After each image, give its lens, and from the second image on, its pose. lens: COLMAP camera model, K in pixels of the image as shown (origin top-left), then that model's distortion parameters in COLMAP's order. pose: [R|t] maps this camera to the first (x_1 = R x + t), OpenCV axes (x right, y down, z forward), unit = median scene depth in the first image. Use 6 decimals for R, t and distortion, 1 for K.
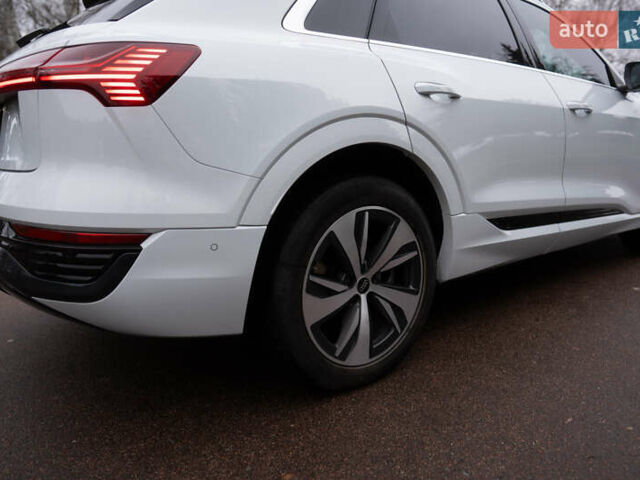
lens RADIAL K [[466.9, 0, 319.9], [0, 466.9, 240.6], [0, 0, 1]] dist [-0.022317, 0.025620]
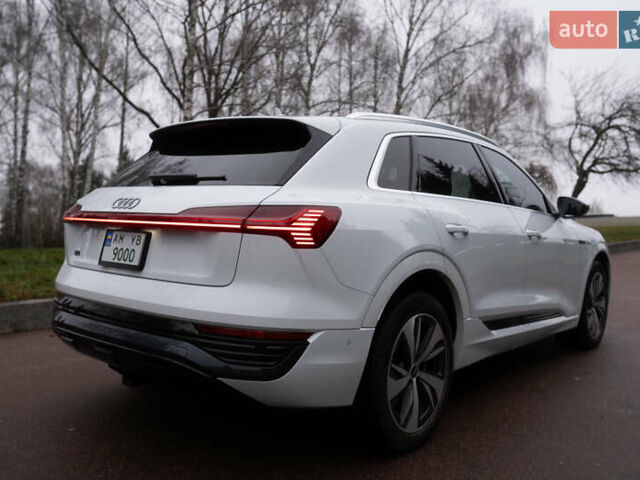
lens RADIAL K [[606.1, 0, 313.1], [0, 606.1, 244.3], [0, 0, 1]] dist [-0.006770, 0.000000]
pose [[0.970293, 0.042566, 0.238161, -0.679044], [-0.006016, 0.988342, -0.152133, 0.000853], [-0.241860, 0.146181, 0.959237, -0.722403]]
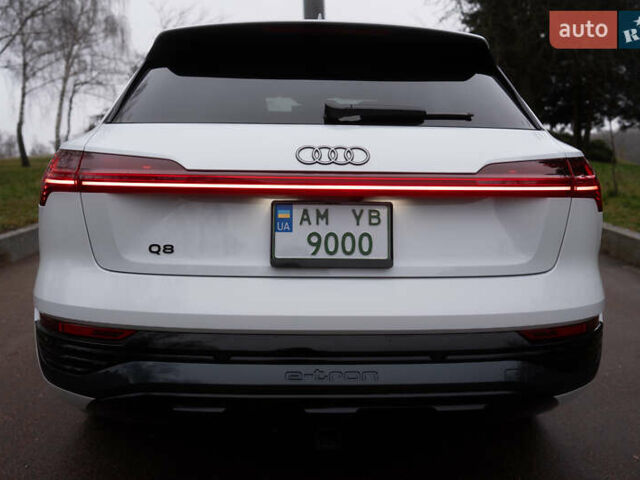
lens RADIAL K [[576.5, 0, 320.2], [0, 576.5, 236.5], [0, 0, 1]] dist [-0.026381, 0.032166]
pose [[0.557715, -0.086791, 0.825482, -1.640427], [0.135845, 0.990653, 0.012377, -0.266609], [-0.818841, 0.105235, 0.564292, 0.588540]]
